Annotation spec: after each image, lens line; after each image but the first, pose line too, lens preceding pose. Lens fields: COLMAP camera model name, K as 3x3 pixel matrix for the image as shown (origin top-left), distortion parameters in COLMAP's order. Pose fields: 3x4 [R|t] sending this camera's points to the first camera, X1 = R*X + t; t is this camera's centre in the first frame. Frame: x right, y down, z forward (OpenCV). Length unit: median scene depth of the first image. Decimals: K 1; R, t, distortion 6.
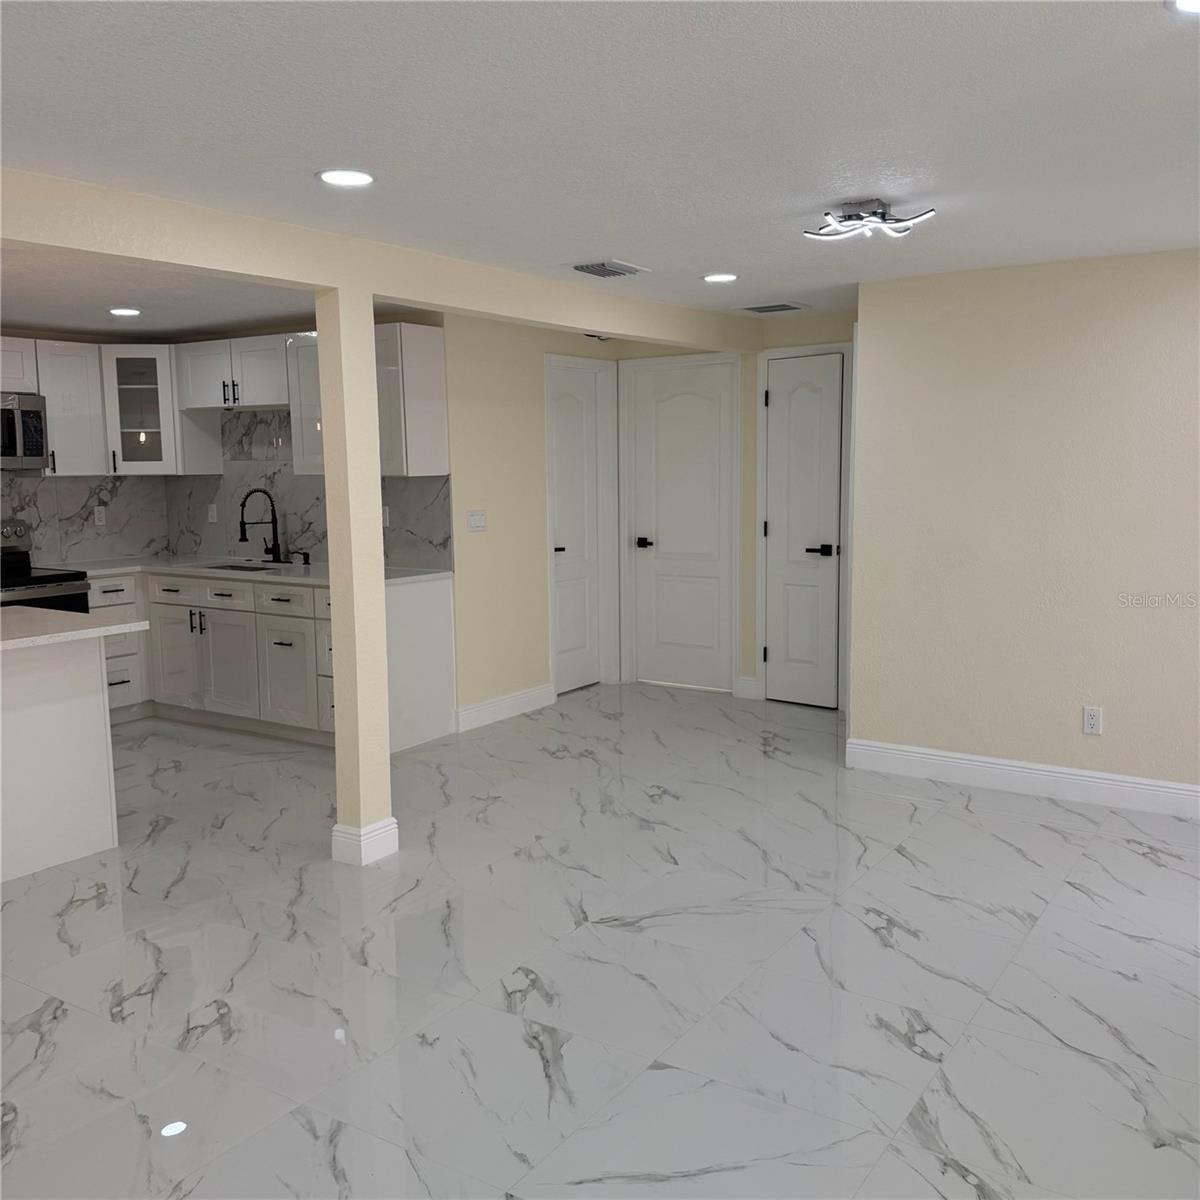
lens RADIAL K [[1110.1, 0, 592.4], [0, 1110.1, 602.9], [0, 0, 1]] dist [0.192556, -0.425899]
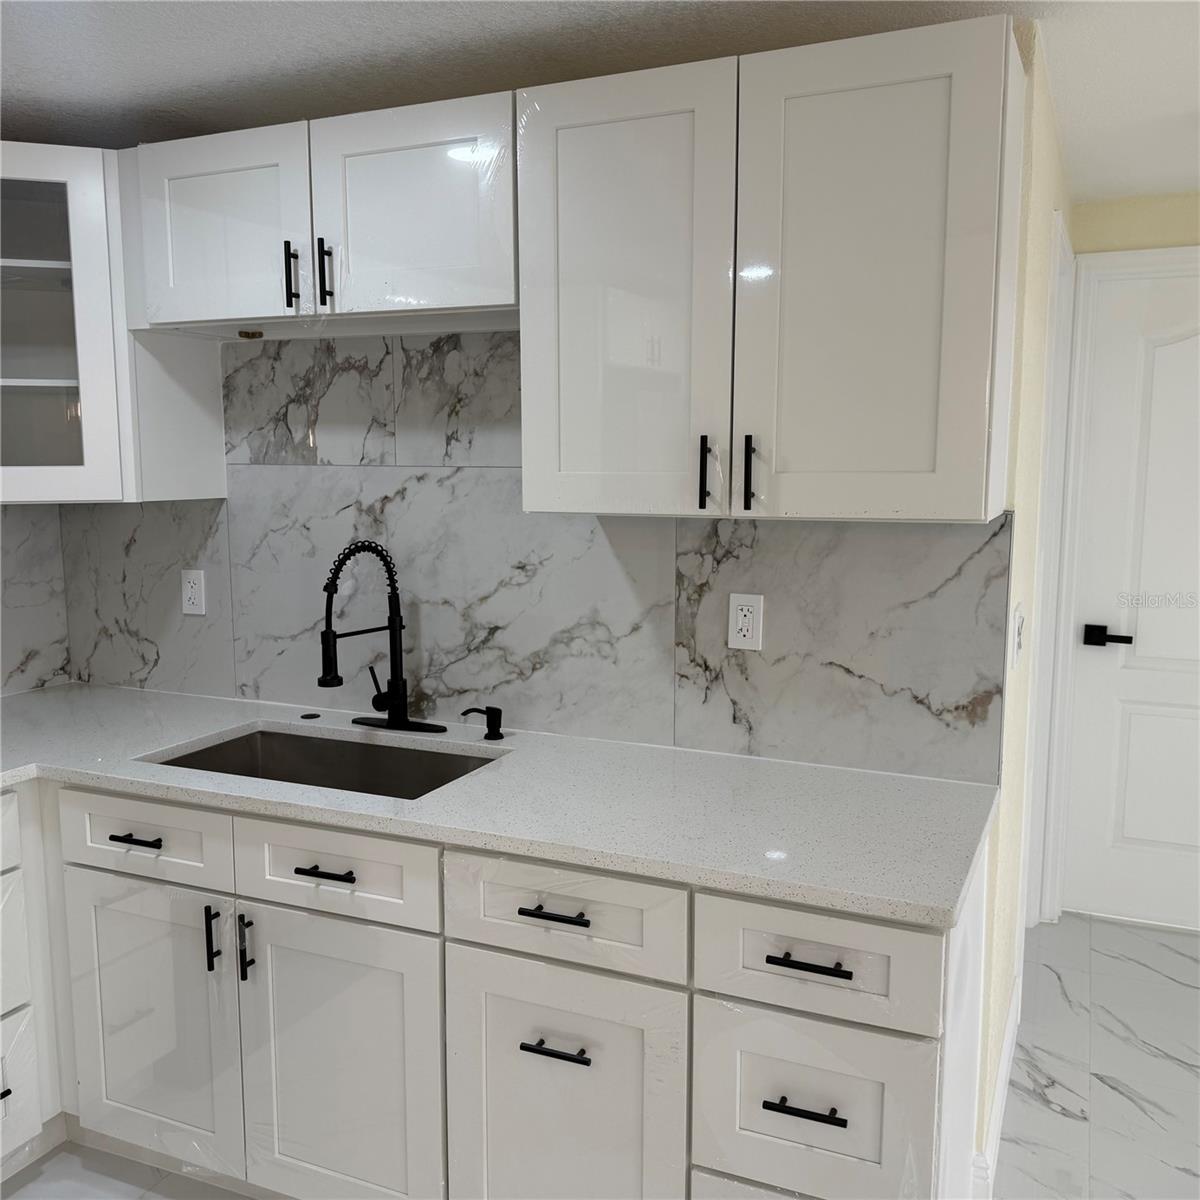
lens RADIAL K [[1123.1, 0, 596.3], [0, 1123.1, 614.9], [0, 0, 1]] dist [0.176139, -0.358205]
pose [[0.985473, -0.013958, 0.169255, -0.284758], [0.011620, 0.999823, 0.014798, -0.081796], [-0.169432, -0.012616, 0.985461, 0.613713]]
